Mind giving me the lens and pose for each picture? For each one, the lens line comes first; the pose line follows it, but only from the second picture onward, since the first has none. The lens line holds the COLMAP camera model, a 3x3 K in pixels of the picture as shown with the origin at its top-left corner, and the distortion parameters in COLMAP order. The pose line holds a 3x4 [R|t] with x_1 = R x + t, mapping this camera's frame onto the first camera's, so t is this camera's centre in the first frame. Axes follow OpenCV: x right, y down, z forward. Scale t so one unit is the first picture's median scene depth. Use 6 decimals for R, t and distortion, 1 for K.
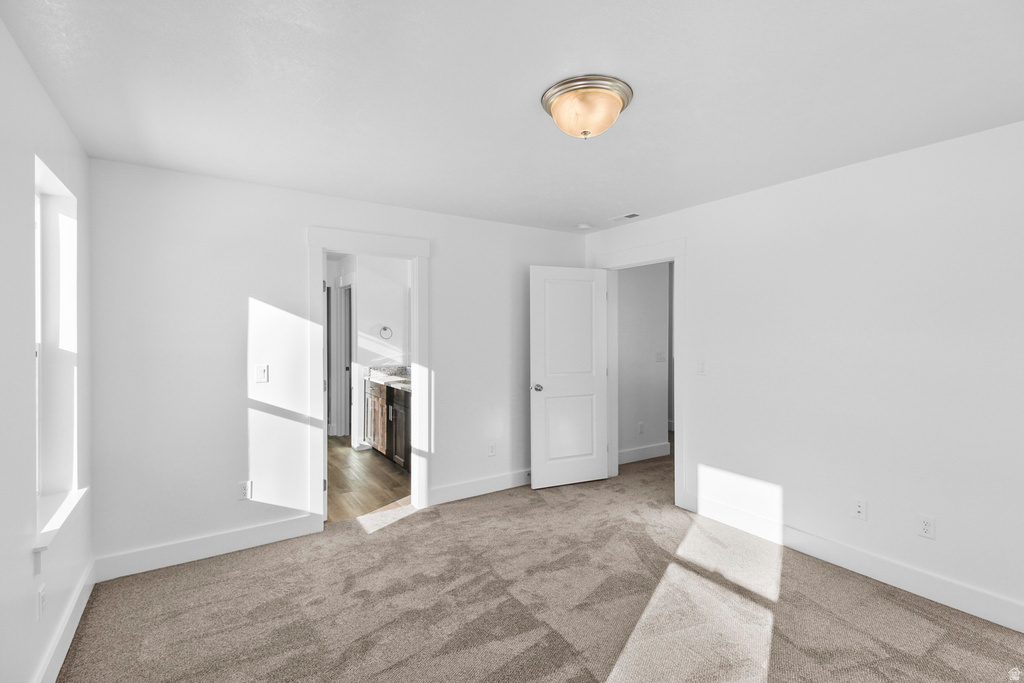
lens RADIAL K [[471.3, 0, 511.4], [0, 471.3, 336.1], [0, 0, 1]] dist [0.030629, -0.010719]
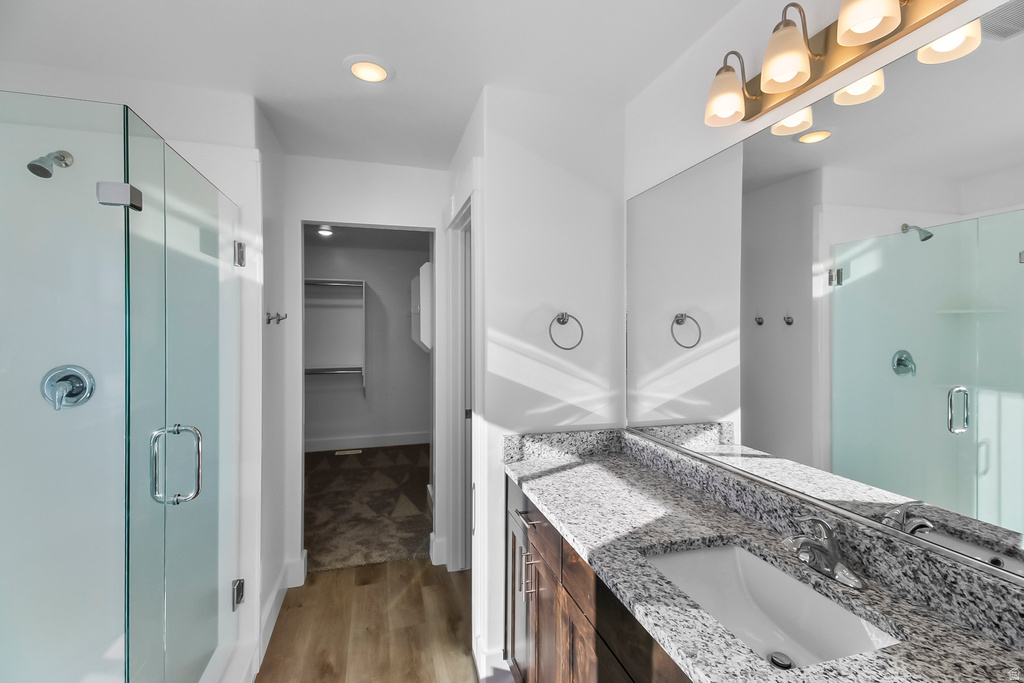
lens RADIAL K [[471.3, 0, 512.2], [0, 471.3, 341.7], [0, 0, 1]] dist [0.030629, -0.010719]
pose [[0.953599, -0.000379, -0.301078, -0.201041], [0.000290, 1.000000, -0.000340, 0.000253], [0.301078, 0.000237, 0.953599, 0.665844]]
